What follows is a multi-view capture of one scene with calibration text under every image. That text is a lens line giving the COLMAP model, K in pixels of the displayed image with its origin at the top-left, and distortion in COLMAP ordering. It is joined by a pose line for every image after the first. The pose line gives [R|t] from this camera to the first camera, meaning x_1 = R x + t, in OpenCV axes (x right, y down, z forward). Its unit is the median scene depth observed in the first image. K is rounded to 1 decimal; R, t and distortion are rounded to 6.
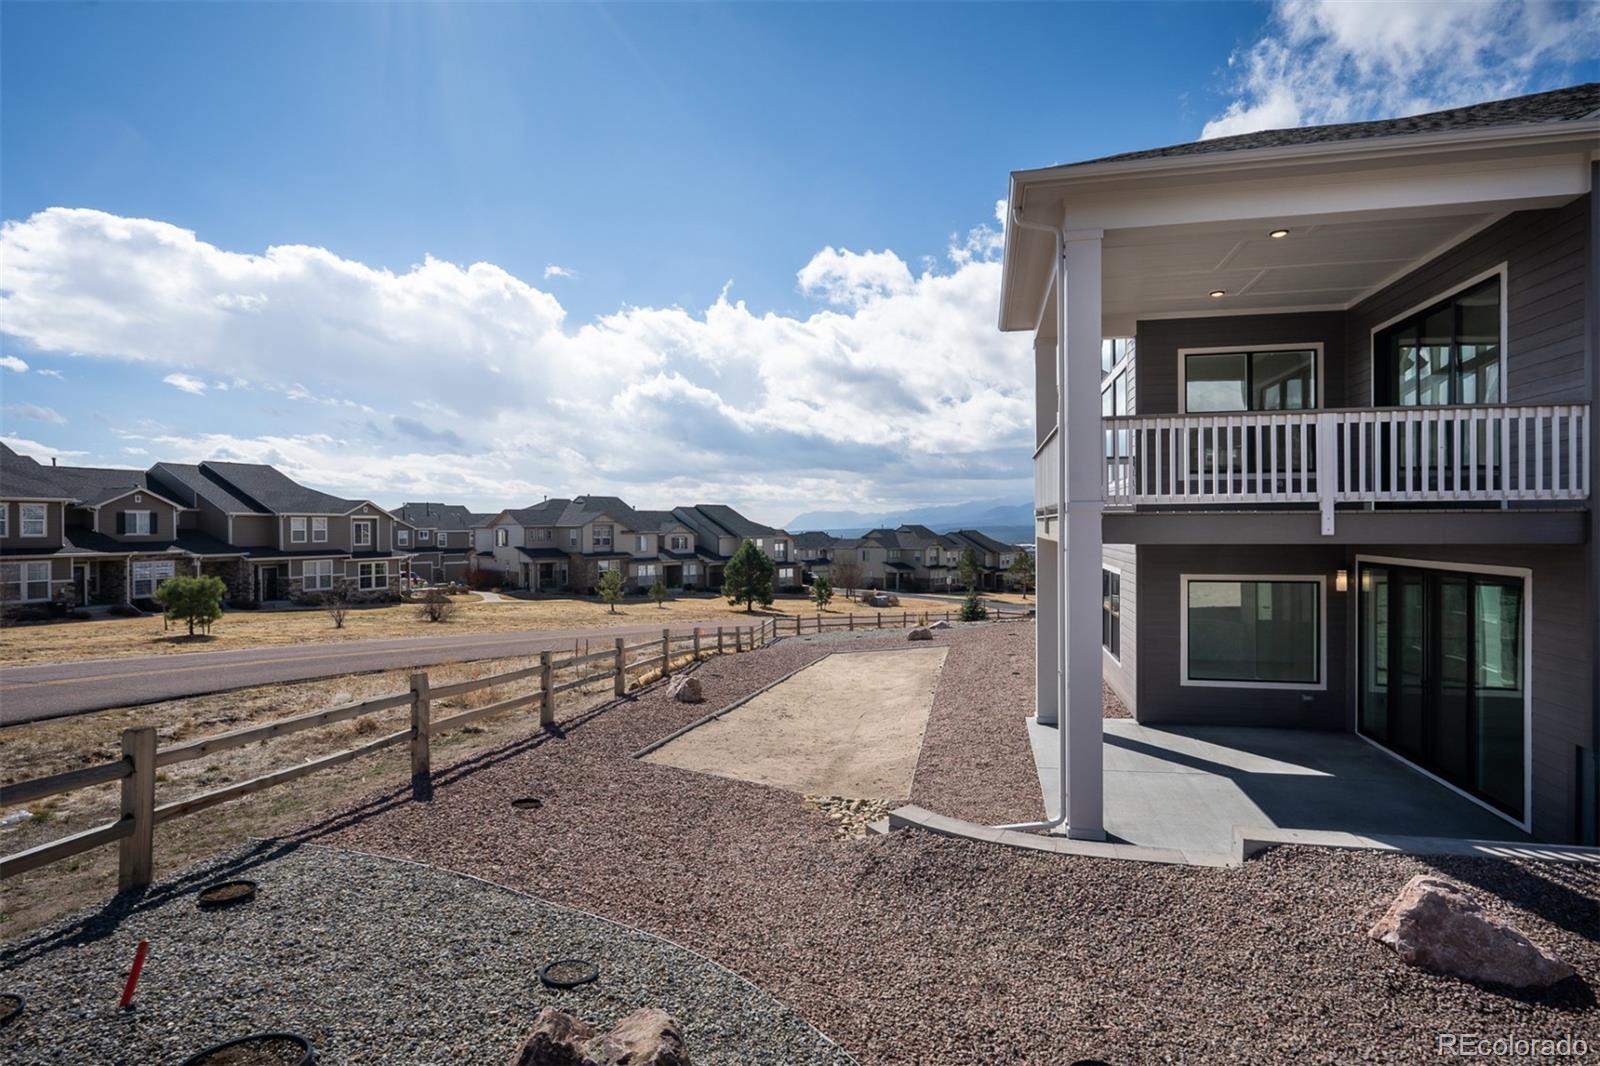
lens RADIAL K [[826.3, 0, 800.0], [0, 826.3, 533.0], [0, 0, 1]] dist [-0.001280, -0.000012]
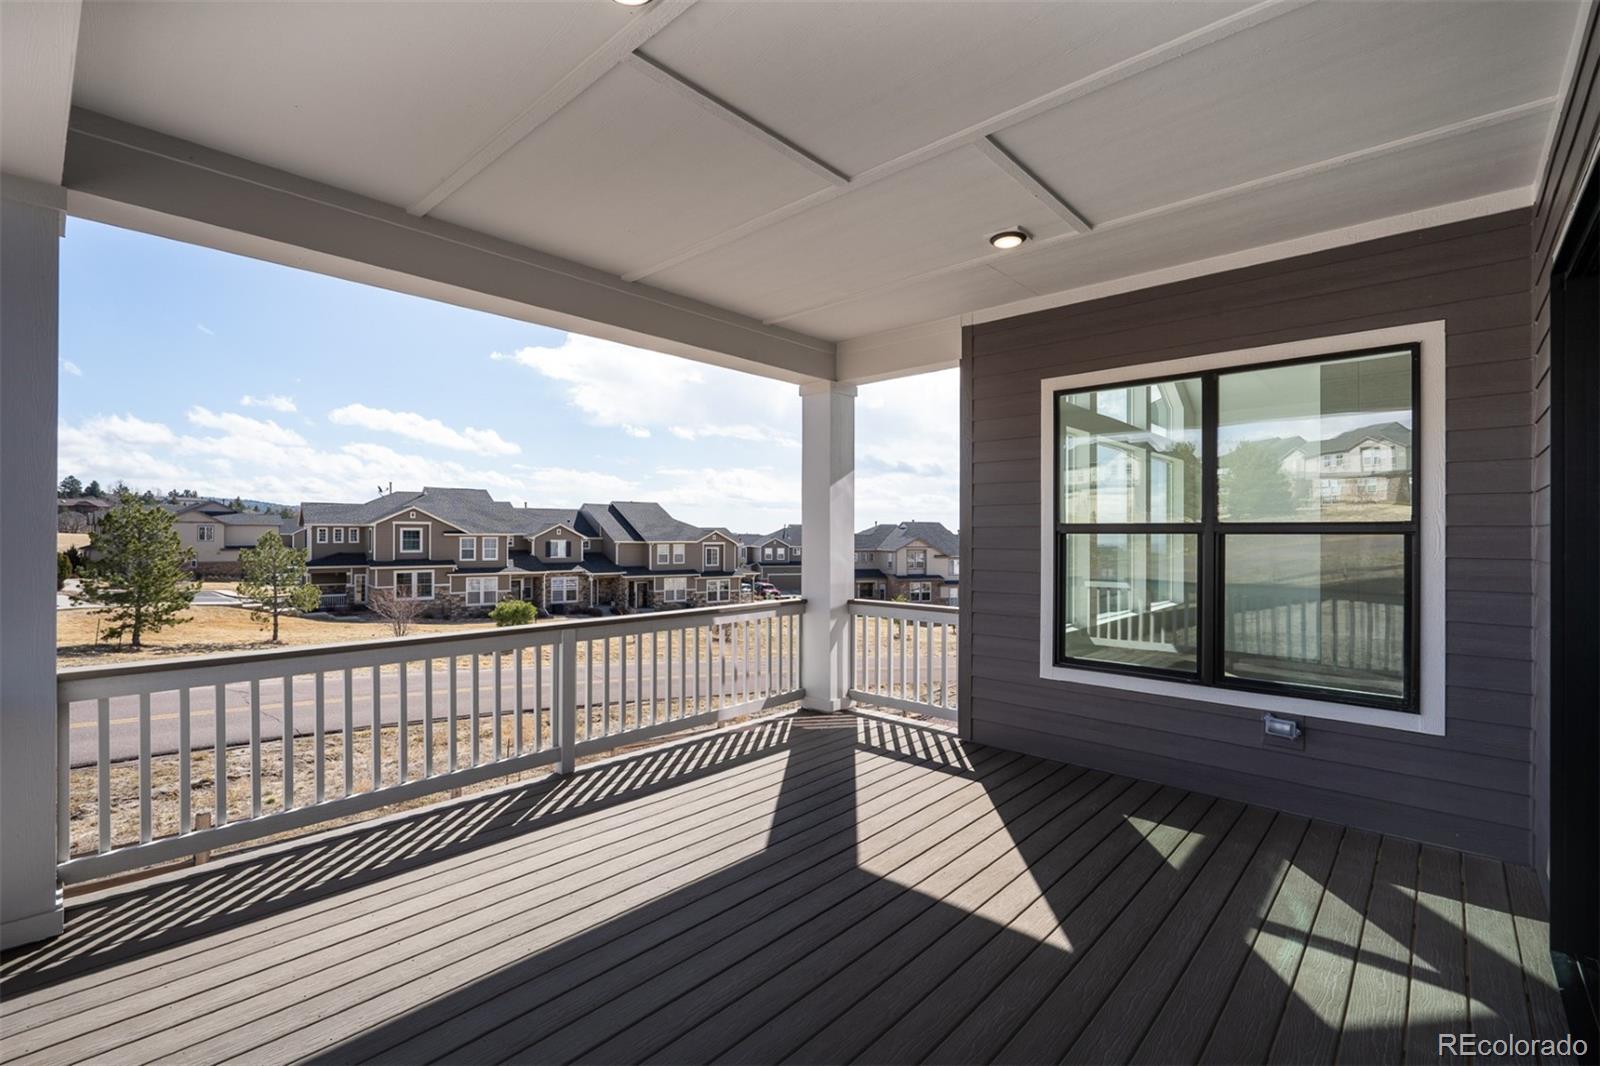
lens RADIAL K [[710.7, 0, 800.0], [0, 710.7, 533.0], [0, 0, 1]] dist [0.000973, 0.000146]
pose [[0.861624, 0.008420, -0.507477, 0.142271], [-0.011969, 0.999921, -0.003731, -0.035924], [0.507406, 0.009289, 0.861657, 0.158333]]
